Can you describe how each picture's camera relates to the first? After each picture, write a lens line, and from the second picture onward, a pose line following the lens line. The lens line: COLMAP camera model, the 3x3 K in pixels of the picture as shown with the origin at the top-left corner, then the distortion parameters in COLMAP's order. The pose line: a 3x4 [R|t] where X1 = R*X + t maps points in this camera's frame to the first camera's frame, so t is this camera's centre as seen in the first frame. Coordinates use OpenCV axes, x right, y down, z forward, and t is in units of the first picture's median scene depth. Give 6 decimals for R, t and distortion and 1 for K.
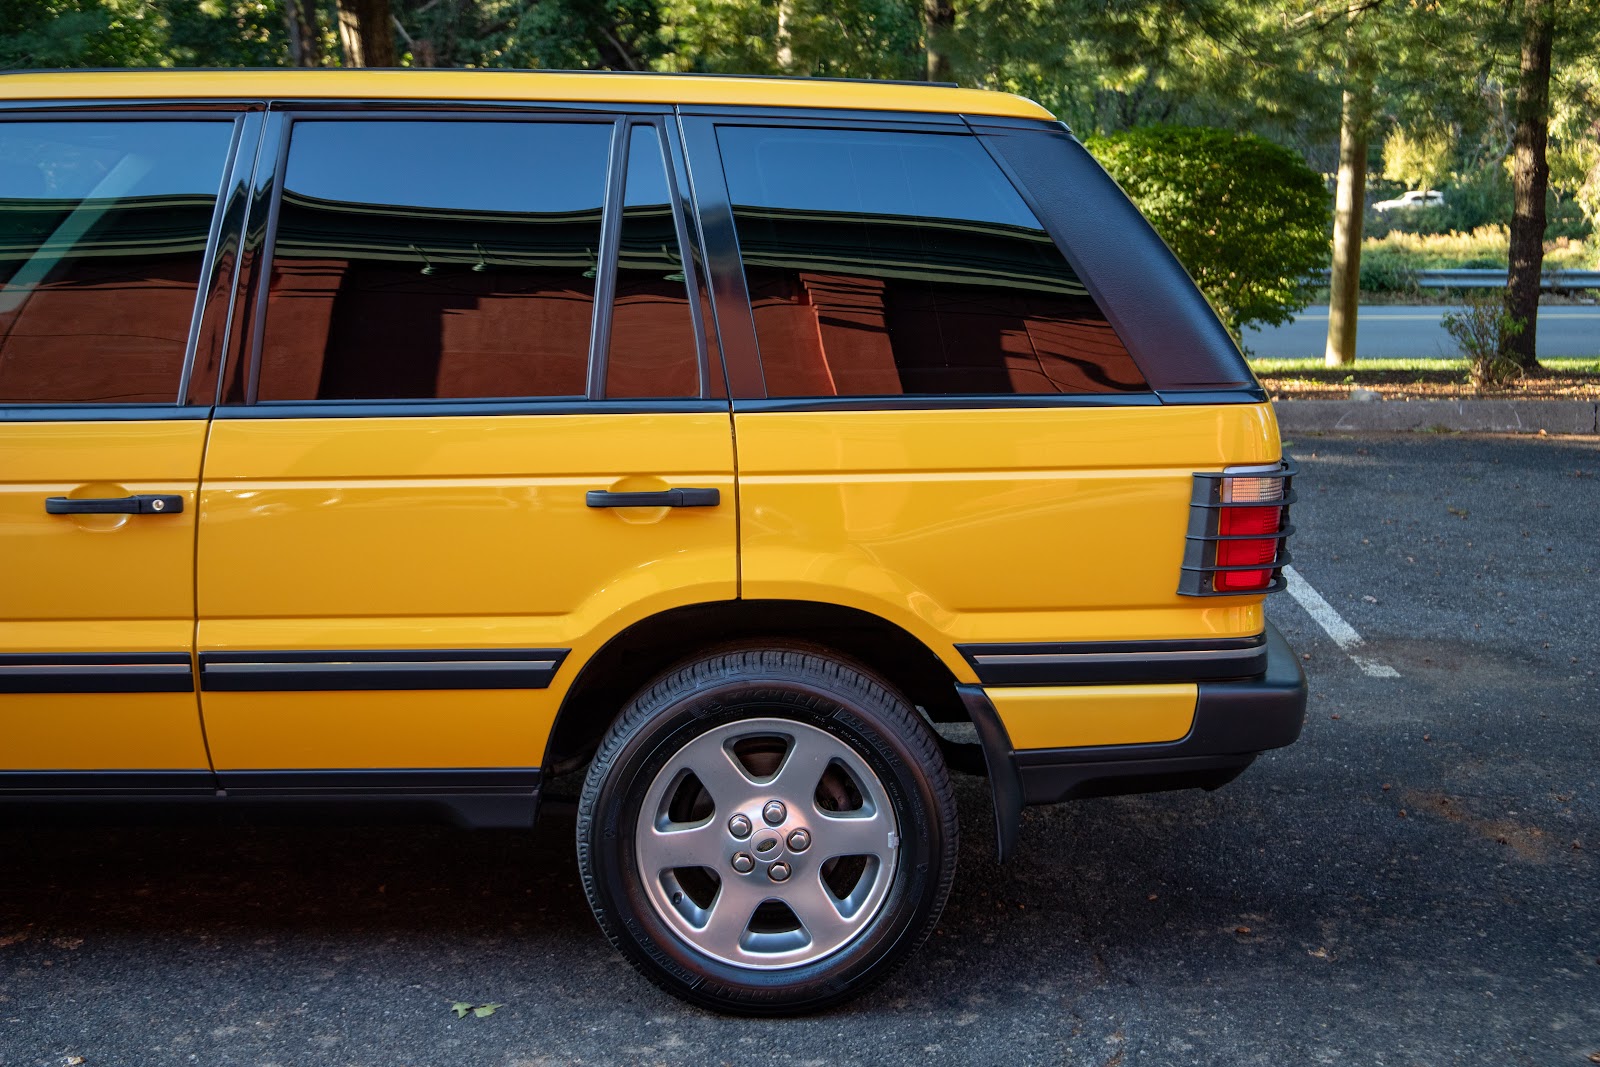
lens RADIAL K [[1957.5, 0, 831.7], [0, 1957.5, 533.4], [0, 0, 1]] dist [0.054541, 0.064926]
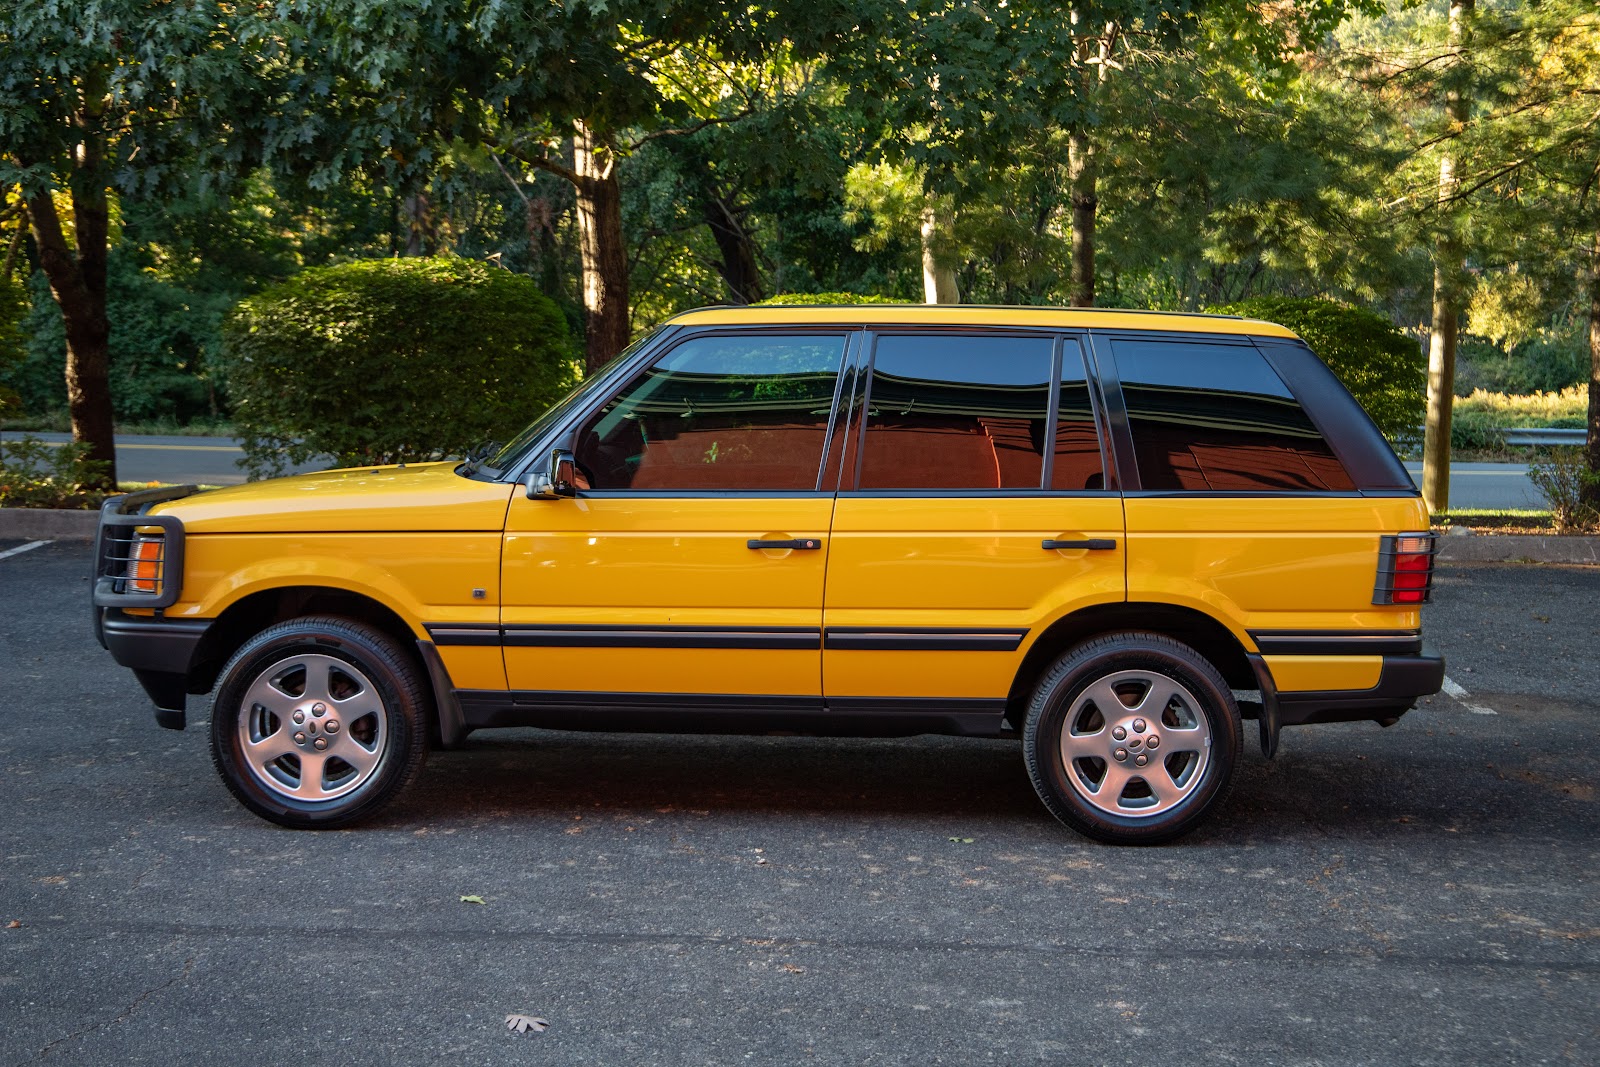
lens RADIAL K [[2241.4, 0, 796.6], [0, 2241.4, 534.7], [0, 0, 1]] dist [0.064498, 0.214818]
pose [[0.999788, 0.013247, -0.015736, -0.104185], [-0.014504, 0.996475, -0.082629, 0.048271], [0.014586, 0.082840, 0.996456, -0.348014]]
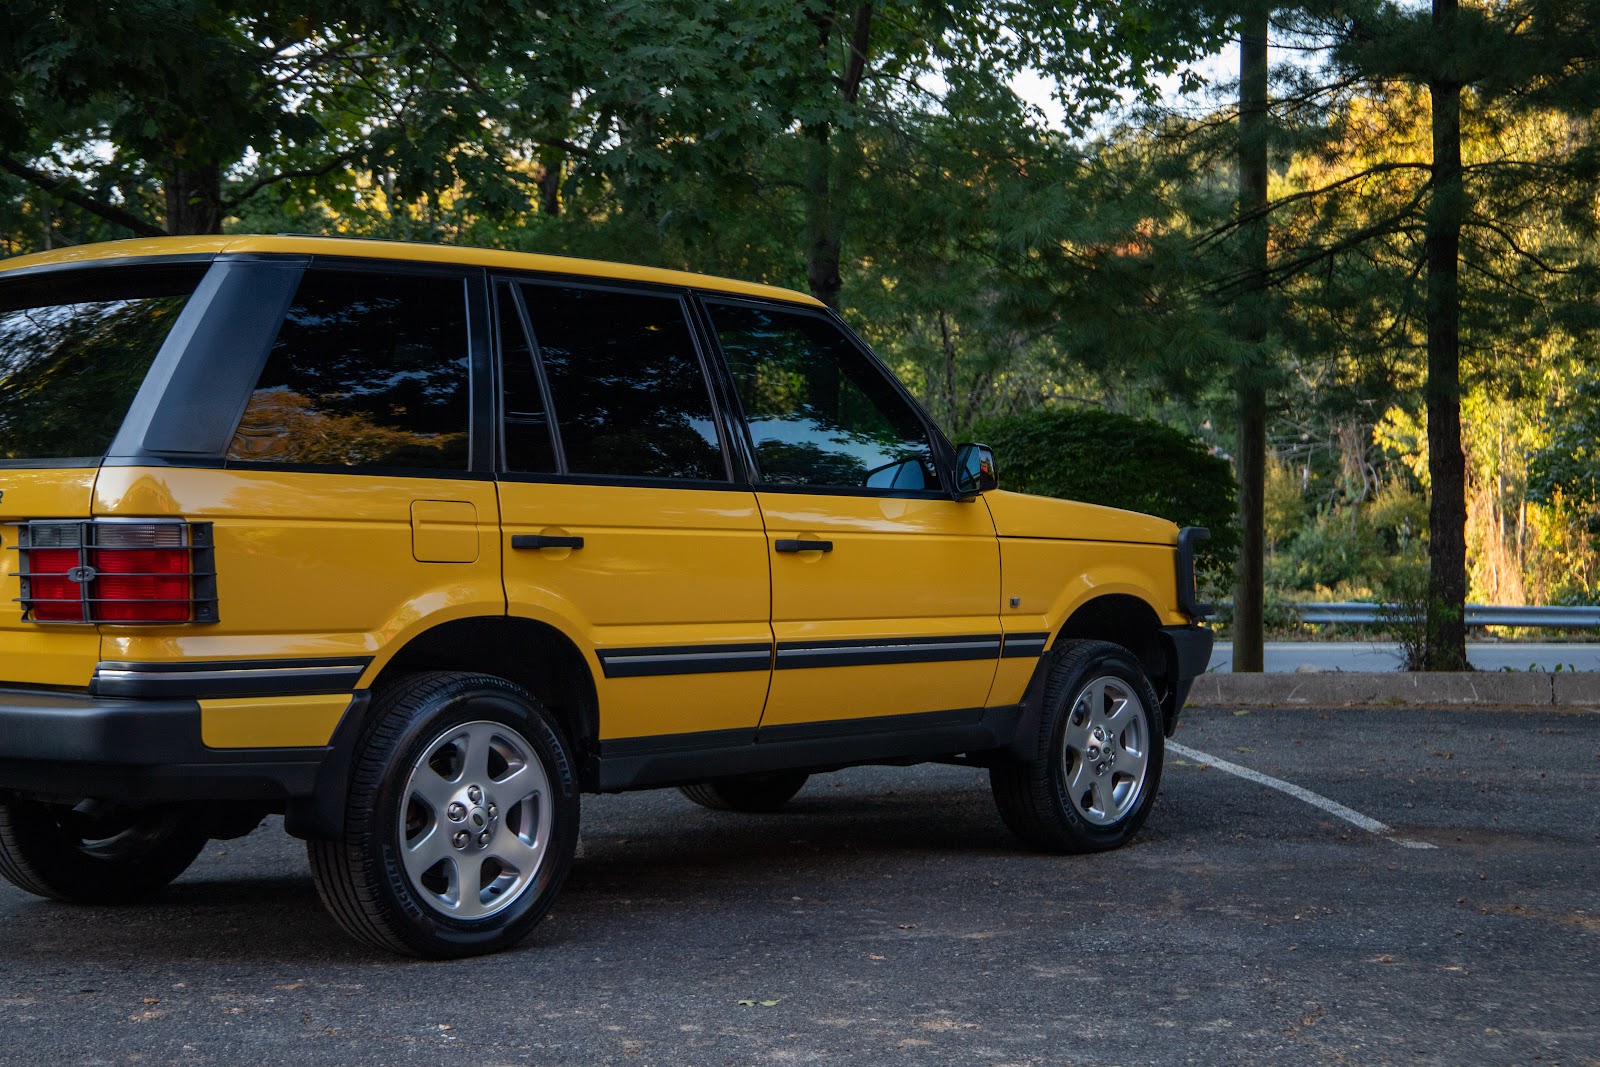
lens RADIAL K [[2570.3, 0, 824.0], [0, 2570.3, 532.3], [0, 0, 1]] dist [0.139534, 0.103675]
pose [[0.991634, 0.001418, 0.129074, -0.116959], [0.022913, 0.982126, -0.186826, 0.088388], [-0.127032, 0.188220, 0.973877, -0.180044]]
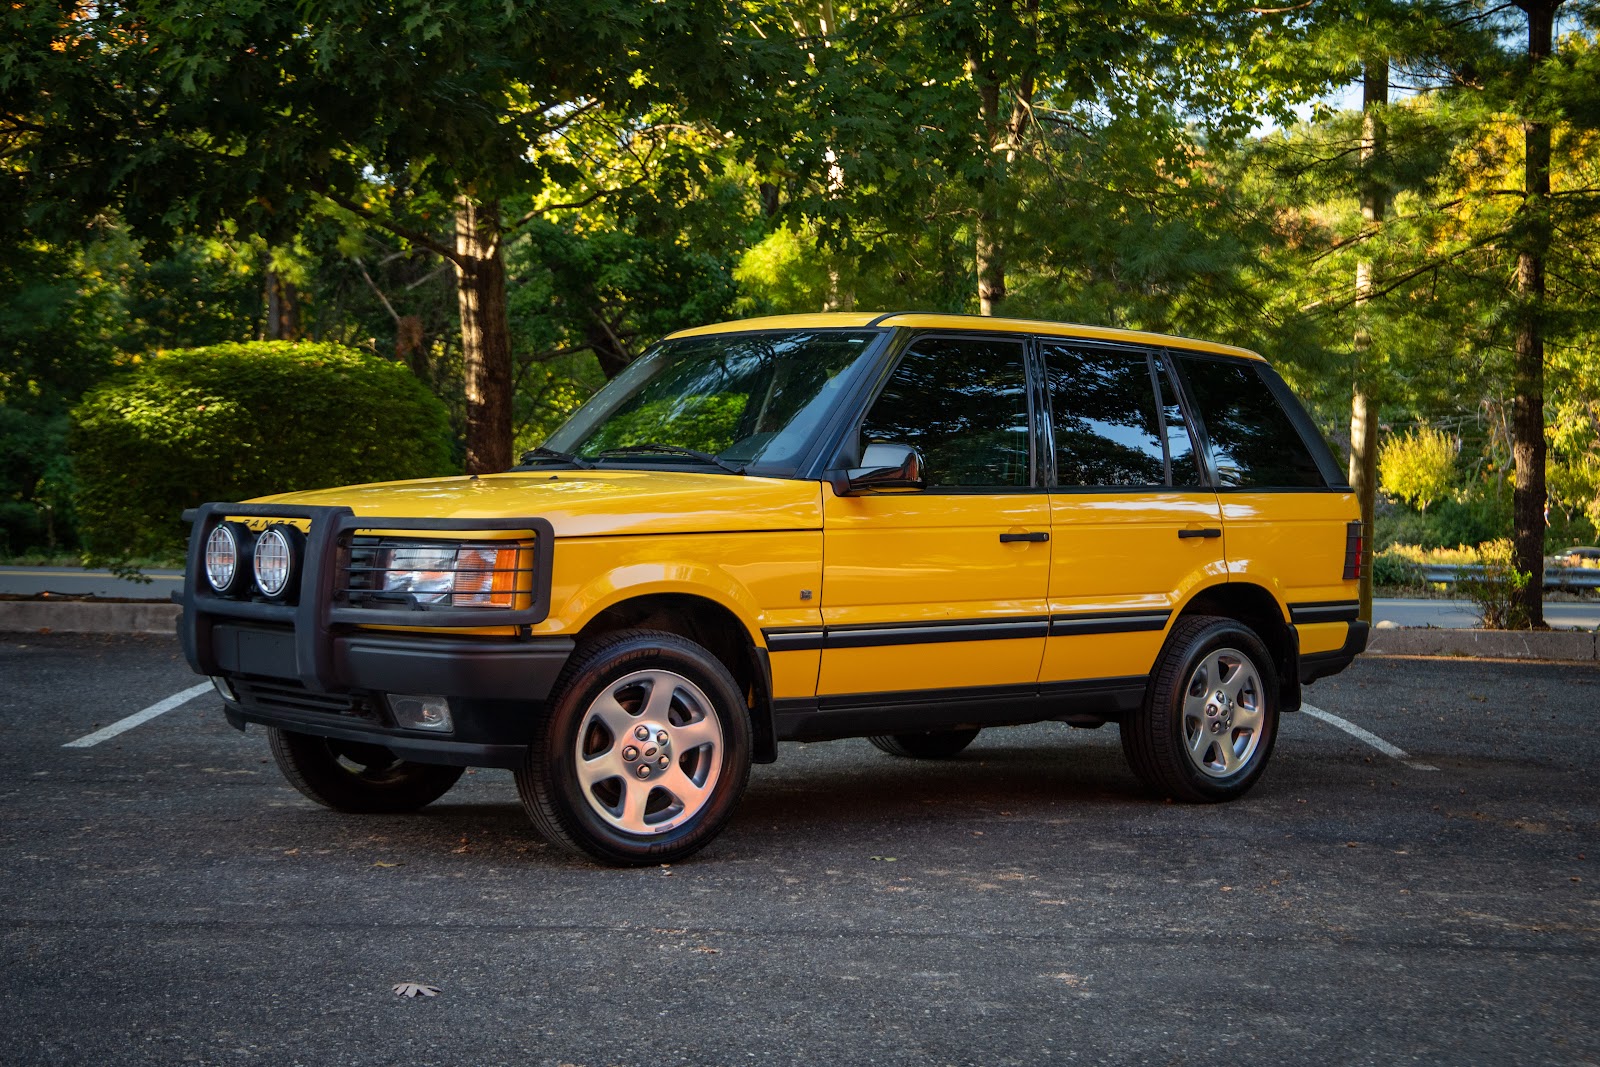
lens RADIAL K [[2373.9, 0, 807.7], [0, 2373.9, 539.9], [0, 0, 1]] dist [0.099599, 0.162984]
pose [[0.999127, 0.017251, 0.038058, -0.111874], [-0.010832, 0.986595, -0.162831, 0.104851], [-0.040357, 0.162276, 0.985920, -0.333413]]
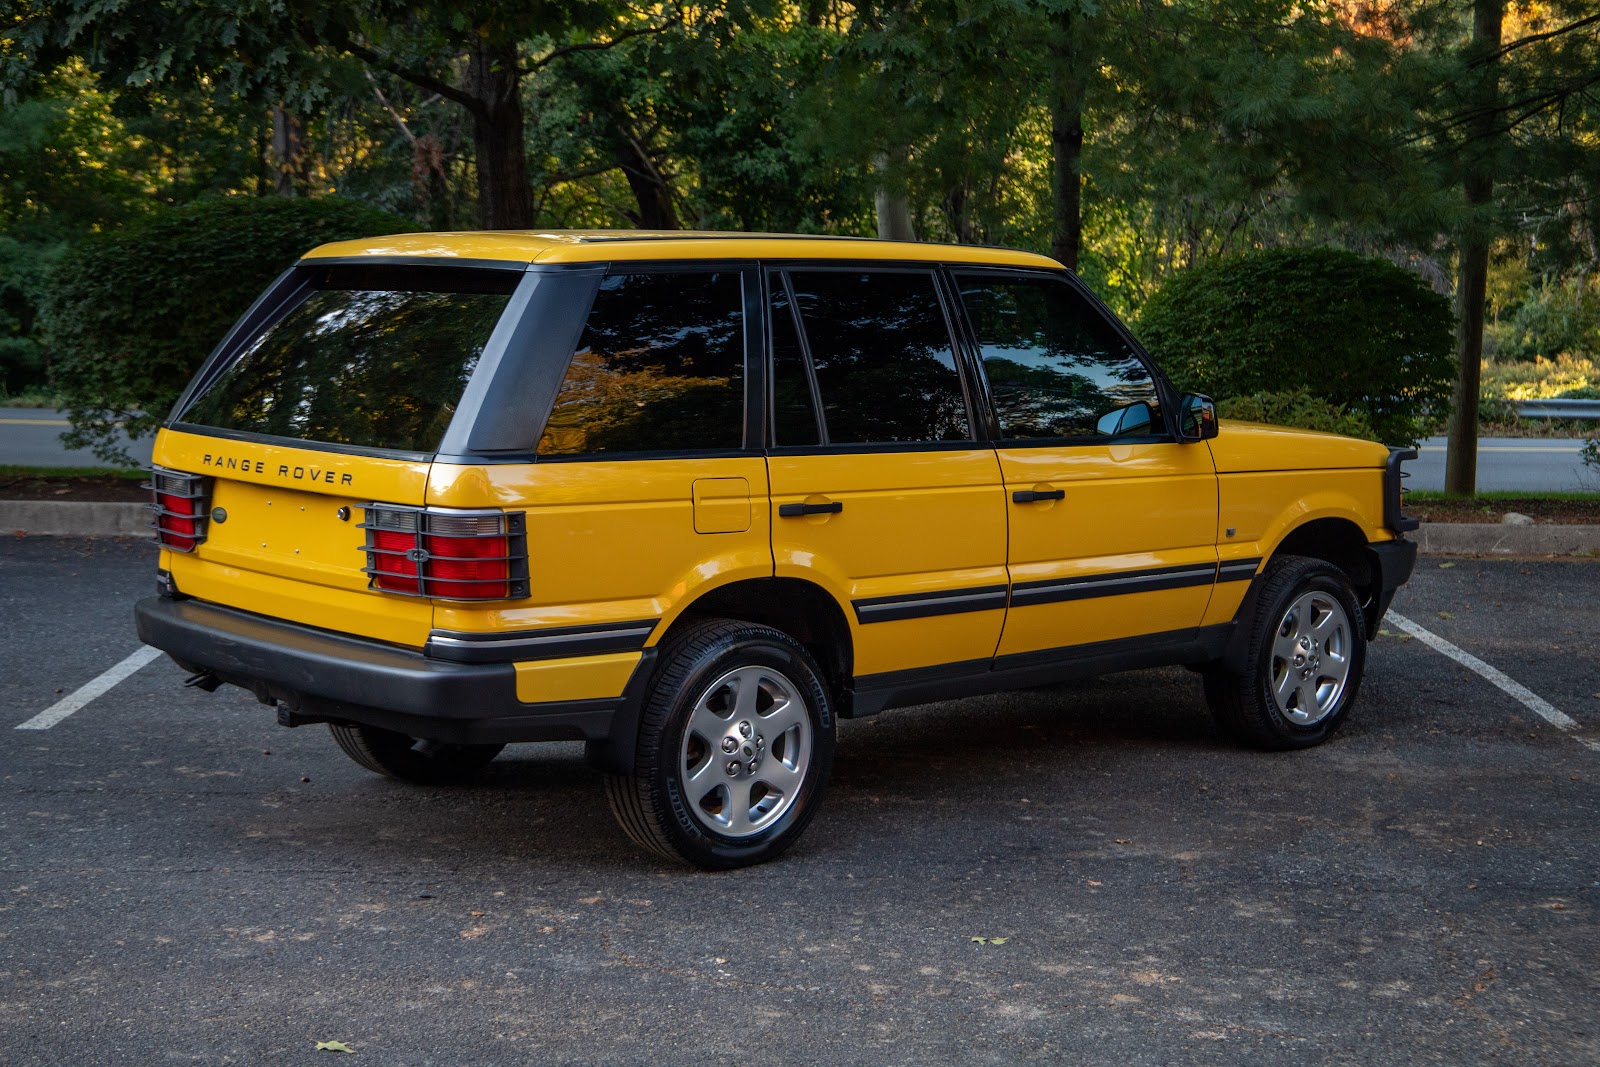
lens RADIAL K [[2397.0, 0, 807.0], [0, 2397.0, 534.5], [0, 0, 1]] dist [0.104328, 0.153115]
pose [[0.999631, 0.010556, 0.025037, -0.119989], [-0.008659, 0.997170, -0.074675, 0.031953], [-0.025754, 0.074431, 0.996894, -0.216804]]
